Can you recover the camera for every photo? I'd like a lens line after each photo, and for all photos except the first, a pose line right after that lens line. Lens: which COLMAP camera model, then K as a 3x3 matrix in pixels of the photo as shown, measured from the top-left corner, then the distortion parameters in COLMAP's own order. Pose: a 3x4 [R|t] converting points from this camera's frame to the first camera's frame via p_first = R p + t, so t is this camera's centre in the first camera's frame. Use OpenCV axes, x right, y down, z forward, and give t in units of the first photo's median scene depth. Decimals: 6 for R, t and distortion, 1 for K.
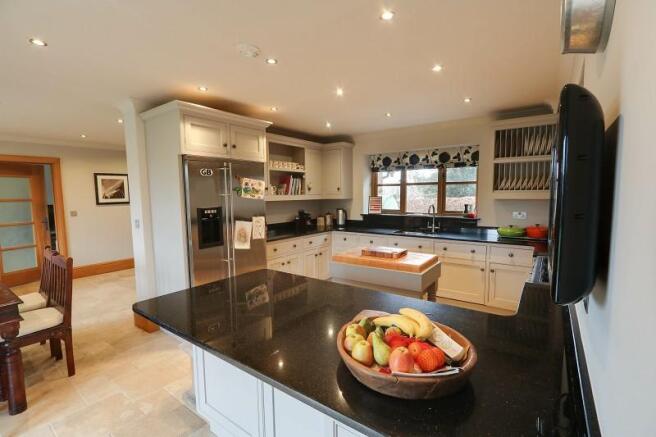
lens RADIAL K [[305.1, 0, 328.5], [0, 305.1, 222.7], [0, 0, 1]] dist [-0.019630, 0.004008]
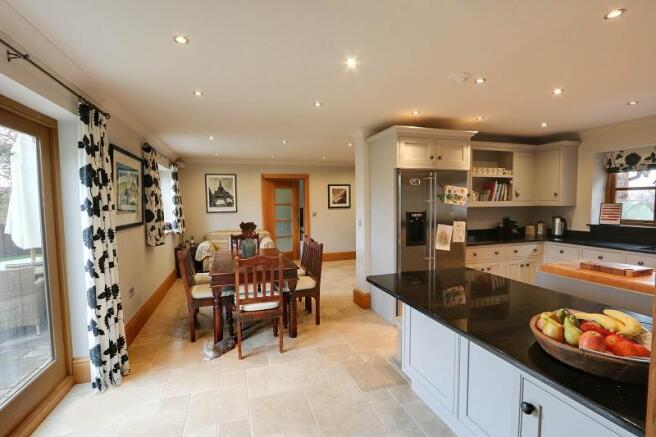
lens RADIAL K [[305.1, 0, 326.9], [0, 305.1, 222.2], [0, 0, 1]] dist [-0.019630, 0.004008]
pose [[0.809324, 0.039691, -0.586020, 0.018029], [-0.052945, 0.998582, -0.005487, 0.013217], [0.584971, 0.035468, 0.810278, -0.131027]]
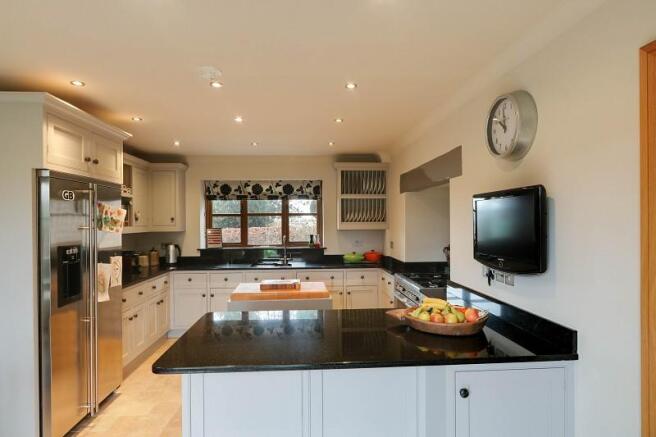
lens RADIAL K [[372.7, 0, 324.8], [0, 372.7, 221.4], [0, 0, 1]] dist [-0.007240, 0.000284]
pose [[0.767584, 0.004748, 0.640931, -0.420092], [0.060082, 0.995036, -0.079325, -0.001922], [-0.638126, 0.099397, 0.763489, -0.026151]]
